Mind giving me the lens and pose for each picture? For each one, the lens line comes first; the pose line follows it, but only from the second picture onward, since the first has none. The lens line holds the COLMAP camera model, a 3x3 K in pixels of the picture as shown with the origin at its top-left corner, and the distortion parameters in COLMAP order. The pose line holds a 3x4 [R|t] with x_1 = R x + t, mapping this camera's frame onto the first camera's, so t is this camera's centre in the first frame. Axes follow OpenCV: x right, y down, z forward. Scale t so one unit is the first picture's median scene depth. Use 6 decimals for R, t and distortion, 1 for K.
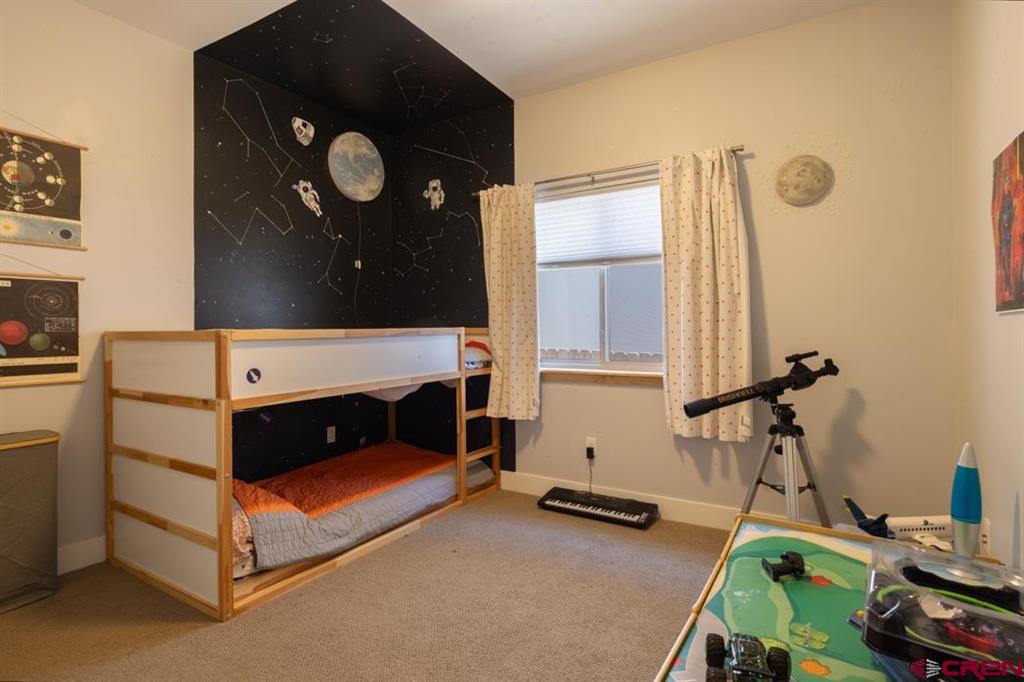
lens RADIAL K [[540.7, 0, 478.3], [0, 540.7, 341.1], [0, 0, 1]] dist [-0.004703, -0.000636]
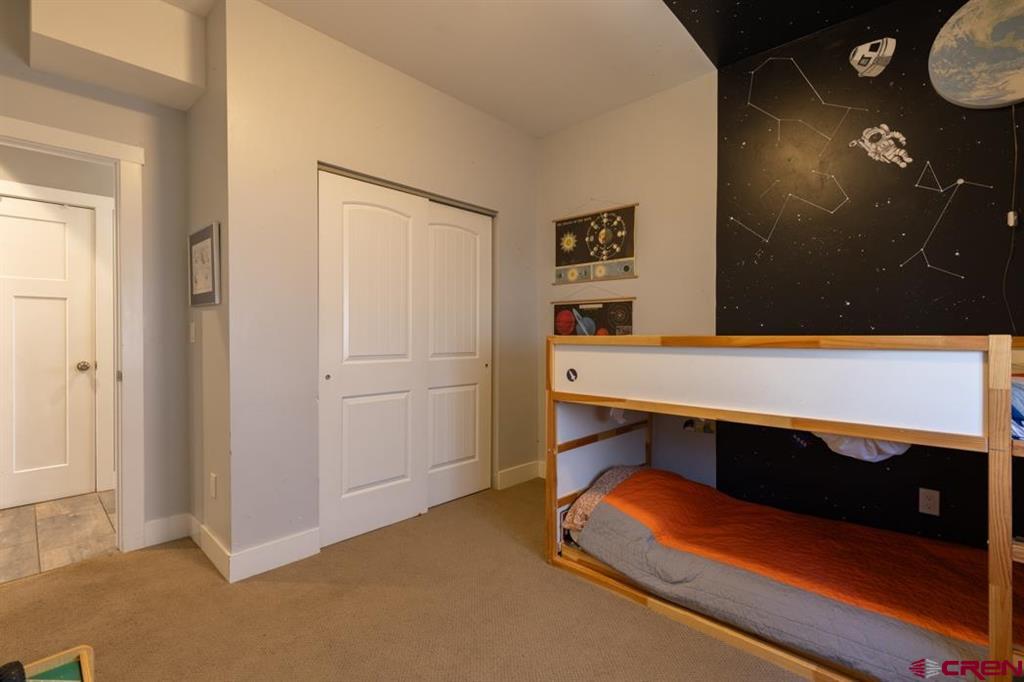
lens RADIAL K [[459.7, 0, 512.0], [0, 459.7, 341.0], [0, 0, 1]] dist [0.006364, -0.000167]
pose [[-0.164437, 0.021692, -0.986149, 0.503535], [-0.024023, 0.999374, 0.025989, -0.027534], [0.986095, 0.027964, -0.163813, 0.890321]]
